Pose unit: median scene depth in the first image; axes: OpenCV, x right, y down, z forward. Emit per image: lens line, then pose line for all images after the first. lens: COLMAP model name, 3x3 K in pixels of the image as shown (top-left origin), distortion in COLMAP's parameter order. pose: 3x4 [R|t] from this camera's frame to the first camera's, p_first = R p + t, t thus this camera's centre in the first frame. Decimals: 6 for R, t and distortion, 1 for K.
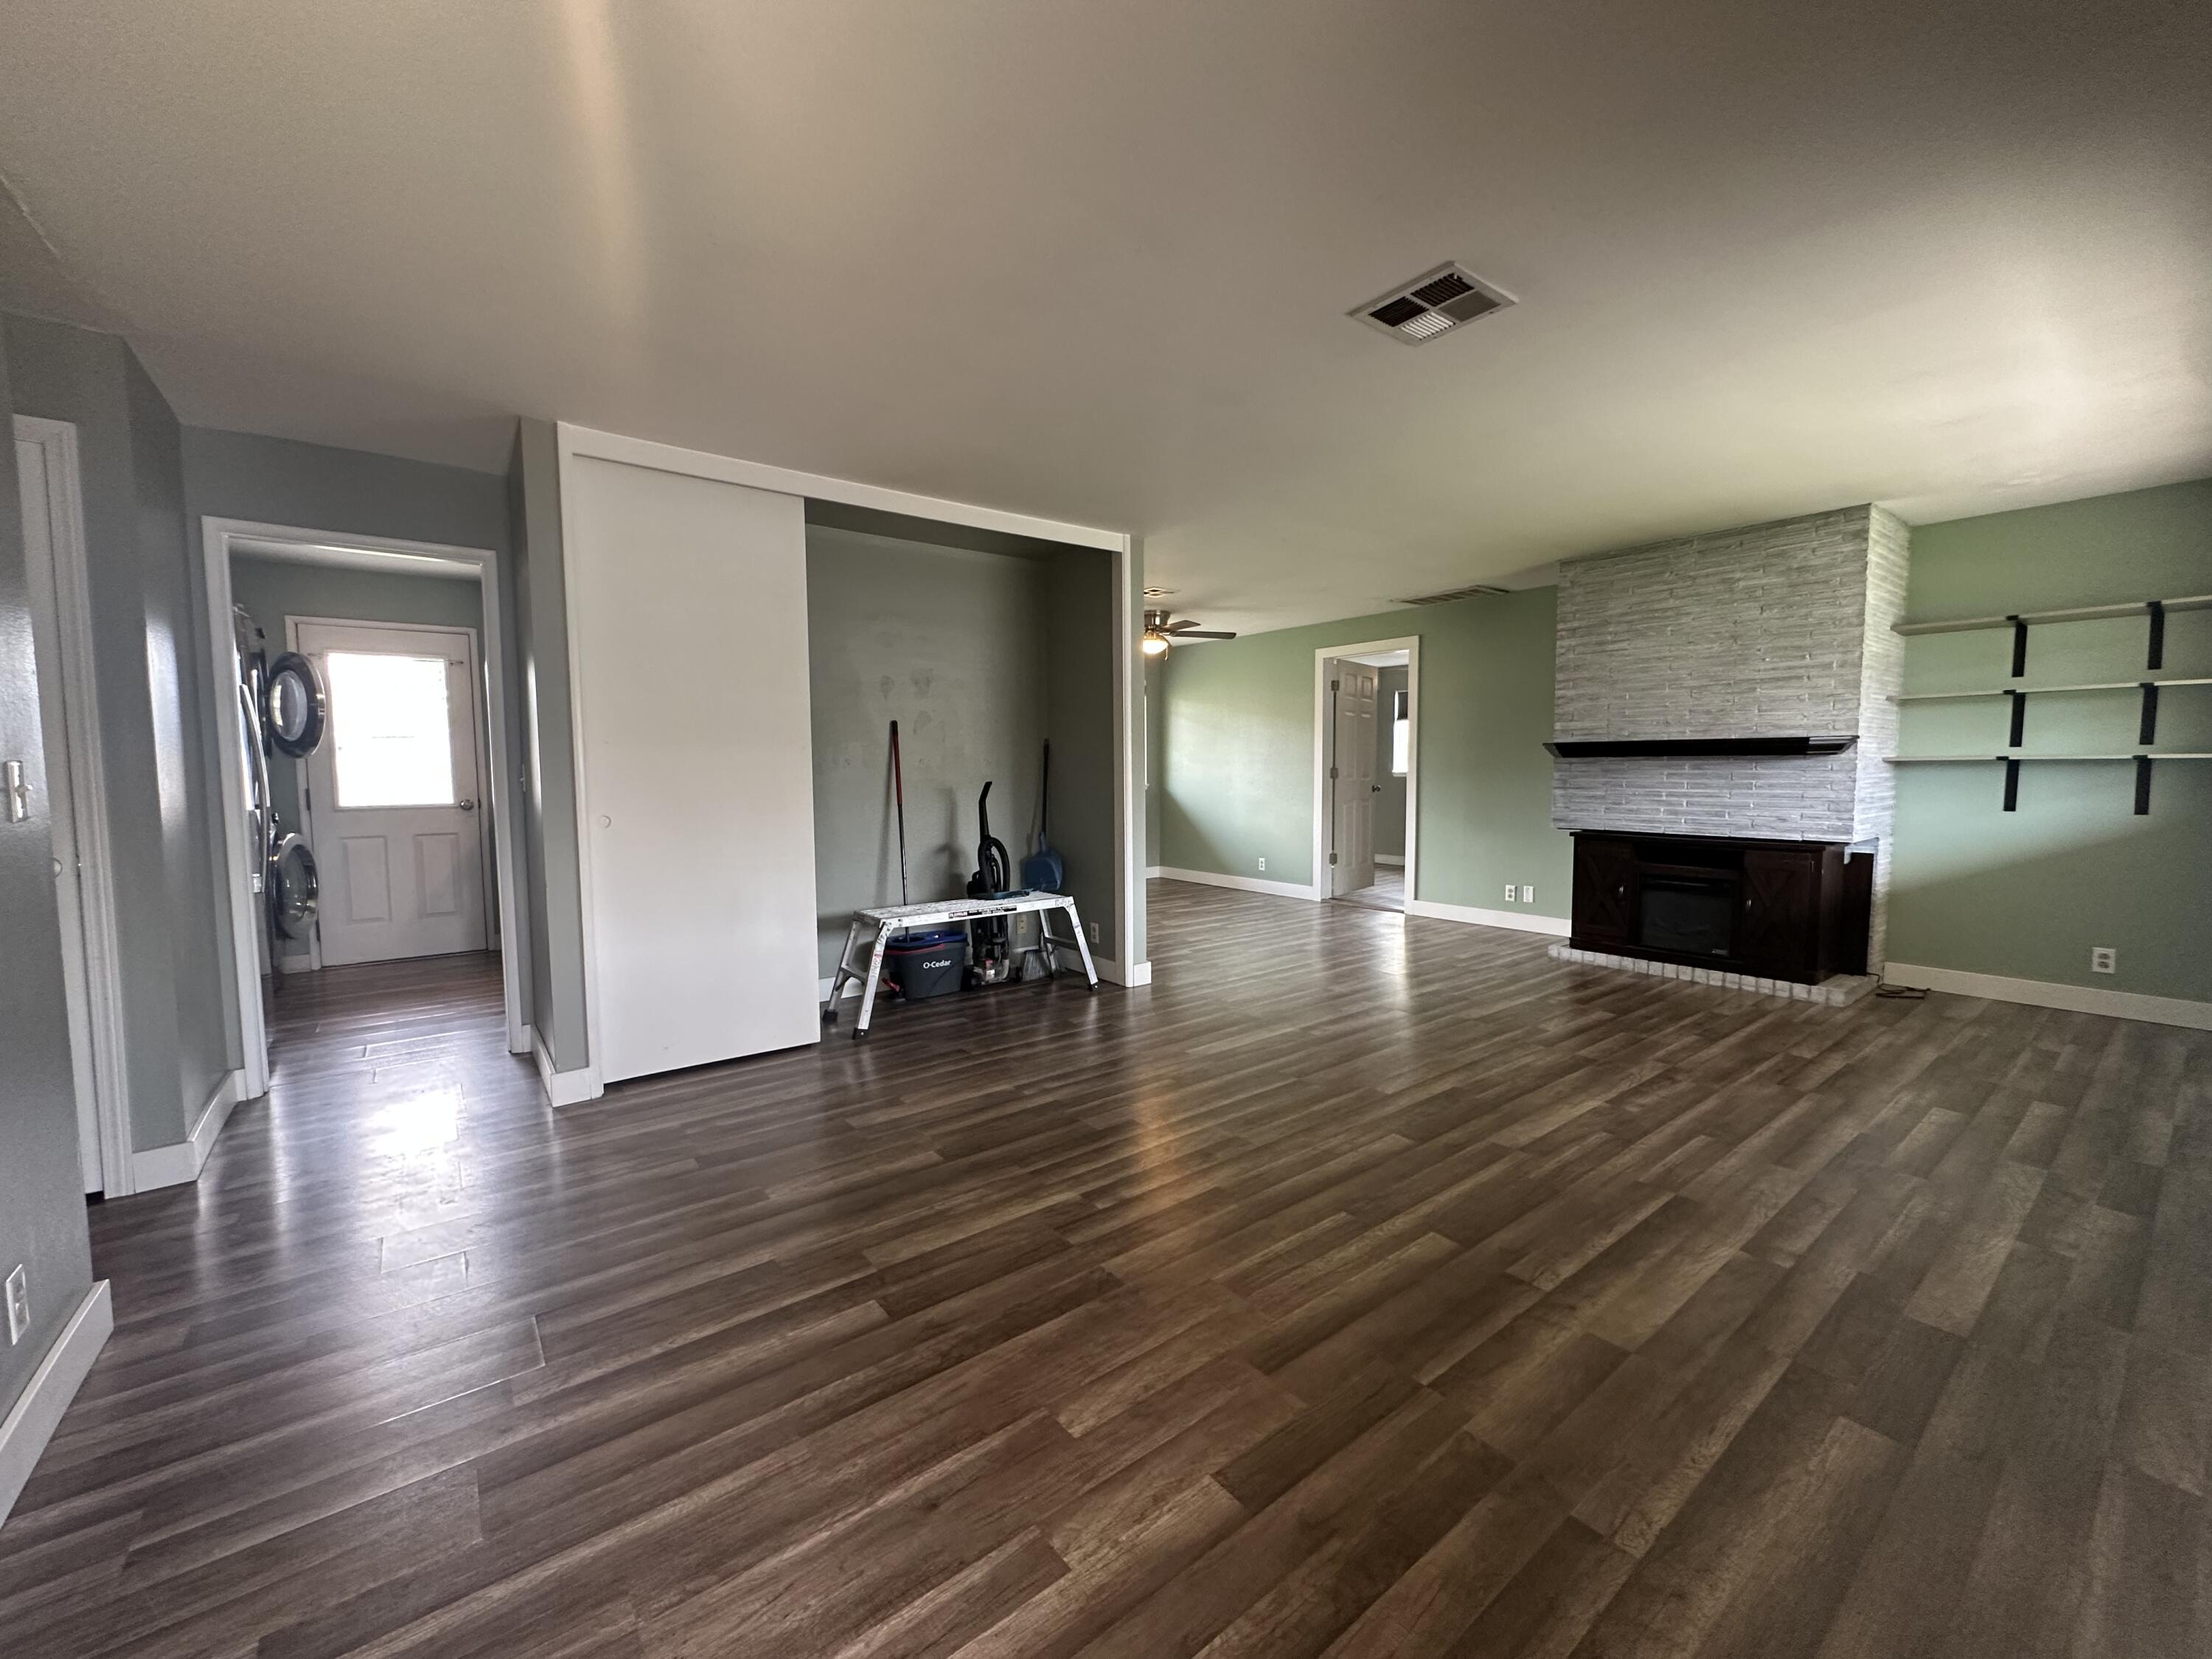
lens RADIAL K [[883.5, 0, 1103.1], [0, 883.5, 827.3], [0, 0, 1]] dist [-0.003232, 0.001102]
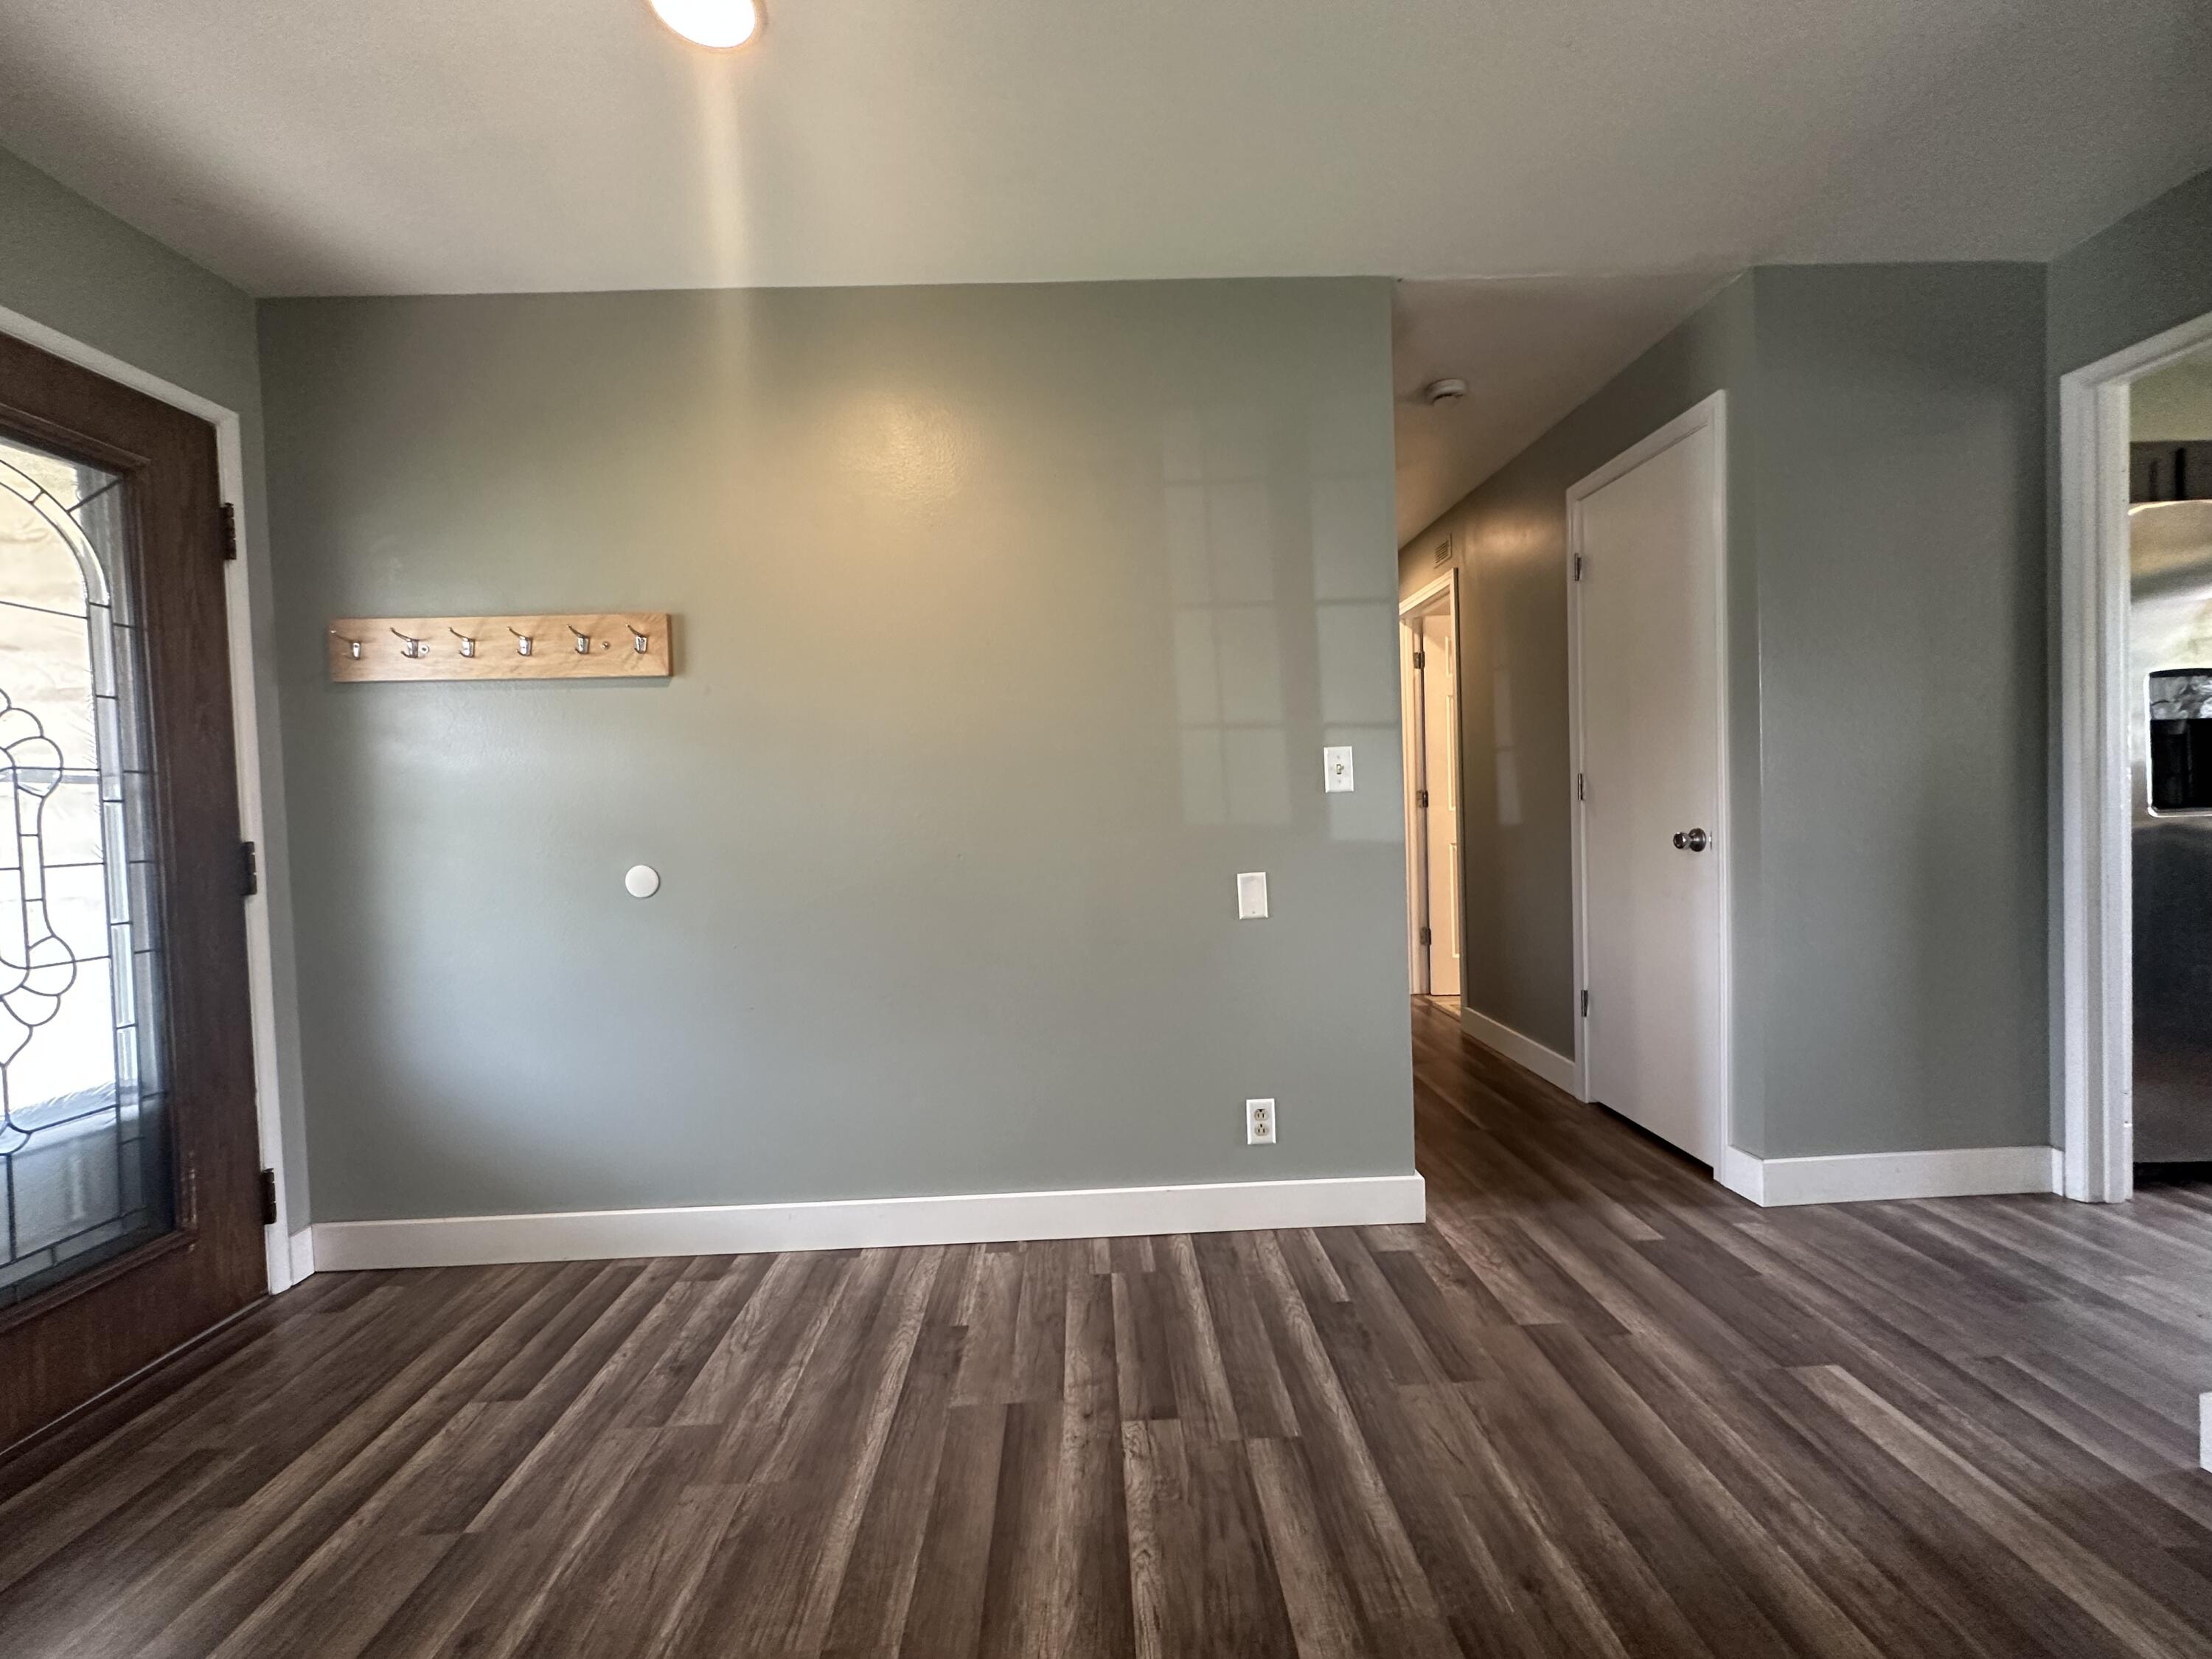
lens RADIAL K [[883.5, 0, 1100.5], [0, 883.5, 843.8], [0, 0, 1]] dist [-0.003232, 0.001102]
pose [[-0.597129, 0.049655, -0.800607, 0.024055], [-0.018073, 0.996996, 0.075316, -0.008462], [0.801941, 0.059443, -0.594438, 0.566171]]
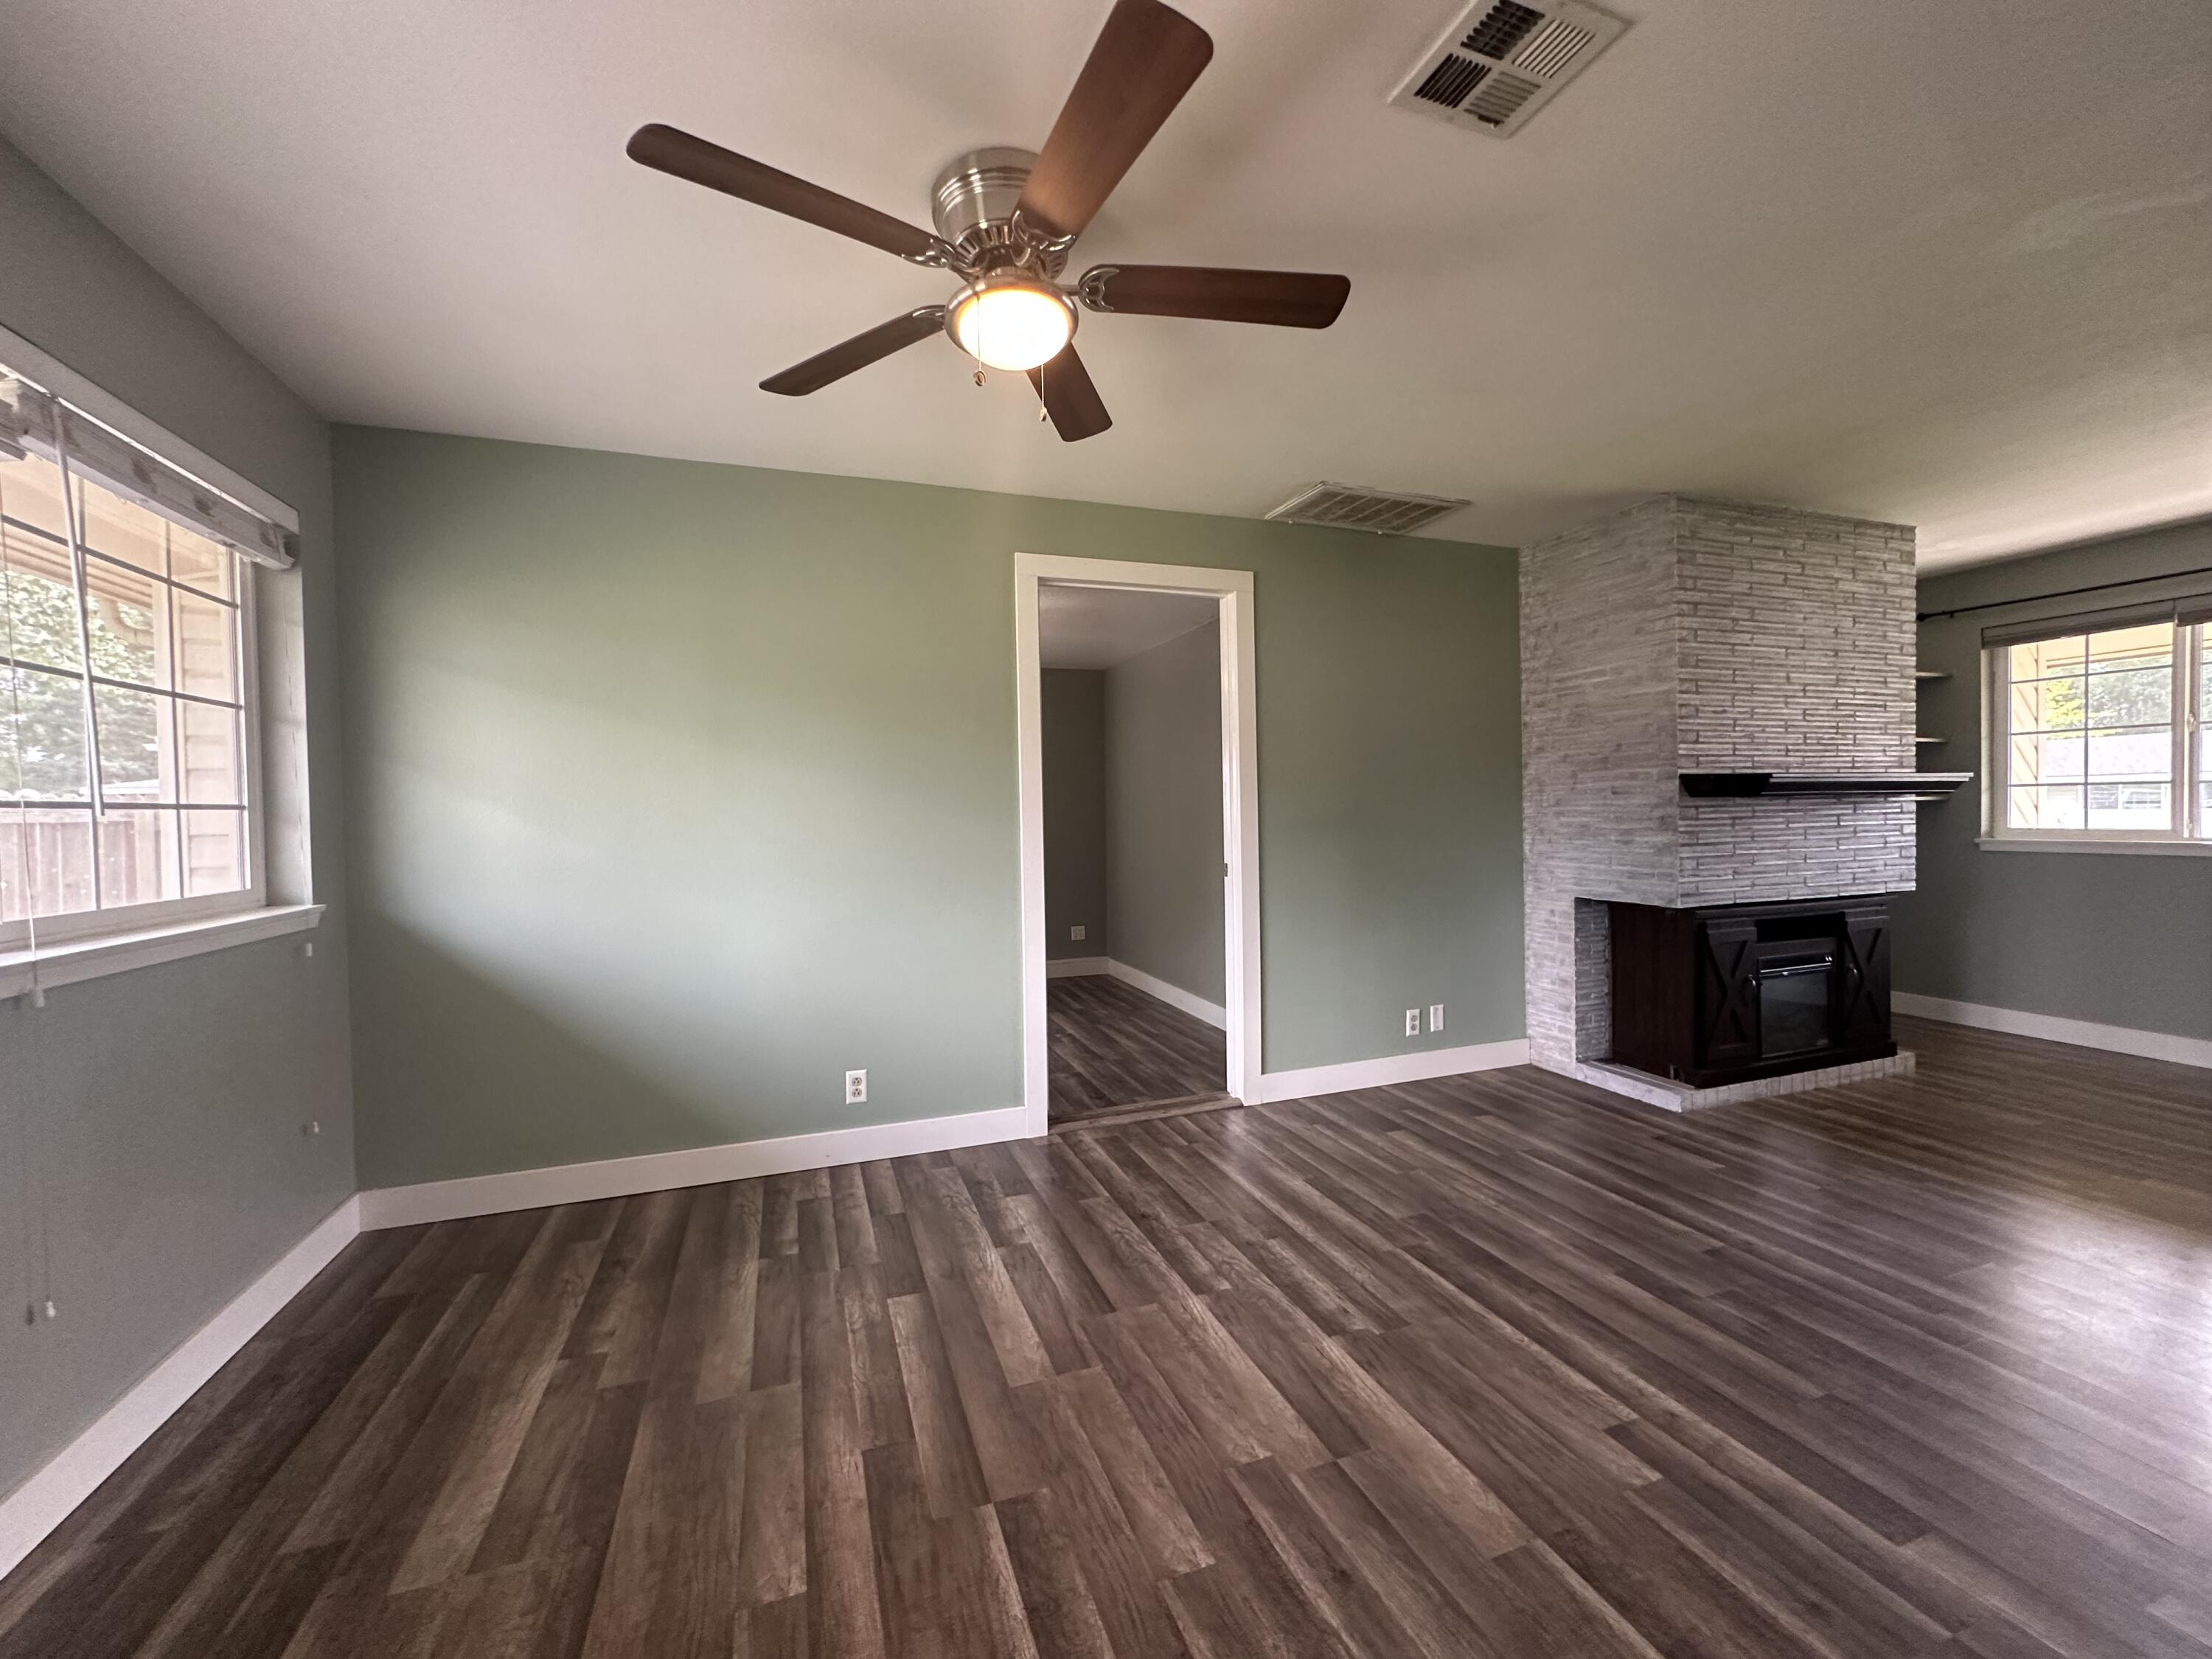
lens RADIAL K [[883.5, 0, 1104.8], [0, 883.5, 829.3], [0, 0, 1]] dist [-0.003232, 0.001102]
pose [[0.307865, -0.014490, 0.951320, -0.266661], [0.083836, 0.996408, -0.011954, -0.099641], [-0.947729, 0.083435, 0.307974, 1.427085]]
